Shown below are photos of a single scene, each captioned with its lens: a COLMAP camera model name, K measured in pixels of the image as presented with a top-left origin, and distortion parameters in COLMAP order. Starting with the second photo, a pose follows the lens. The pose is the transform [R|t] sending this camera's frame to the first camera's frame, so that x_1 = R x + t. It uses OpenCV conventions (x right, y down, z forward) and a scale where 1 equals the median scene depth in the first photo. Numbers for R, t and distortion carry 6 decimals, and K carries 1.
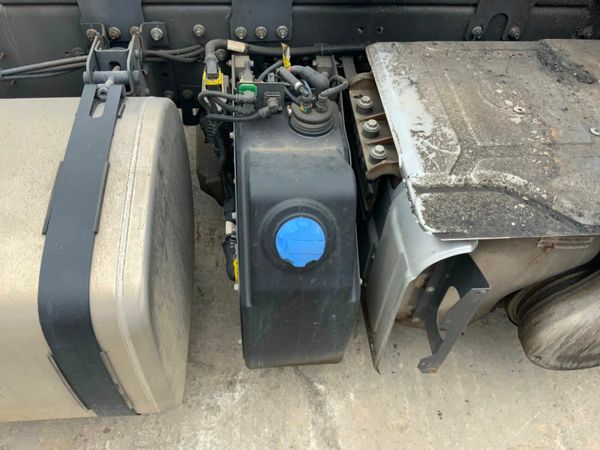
lens RADIAL K [[549.0, 0, 300.0], [0, 549.0, 225.0], [0, 0, 1]] dist [0.052301, -0.086044]
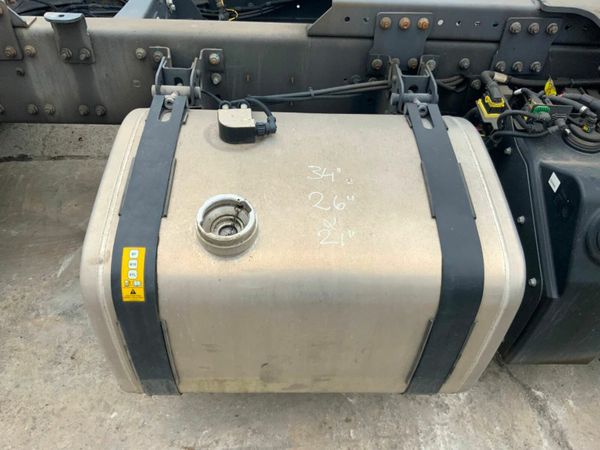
lens RADIAL K [[549.0, 0, 300.0], [0, 549.0, 225.0], [0, 0, 1]] dist [0.052301, -0.086044]
pose [[0.998456, 0.040879, -0.037612, -0.424137], [-0.044044, 0.995184, -0.087573, 0.090329], [0.033850, 0.089095, 0.995448, -0.117696]]
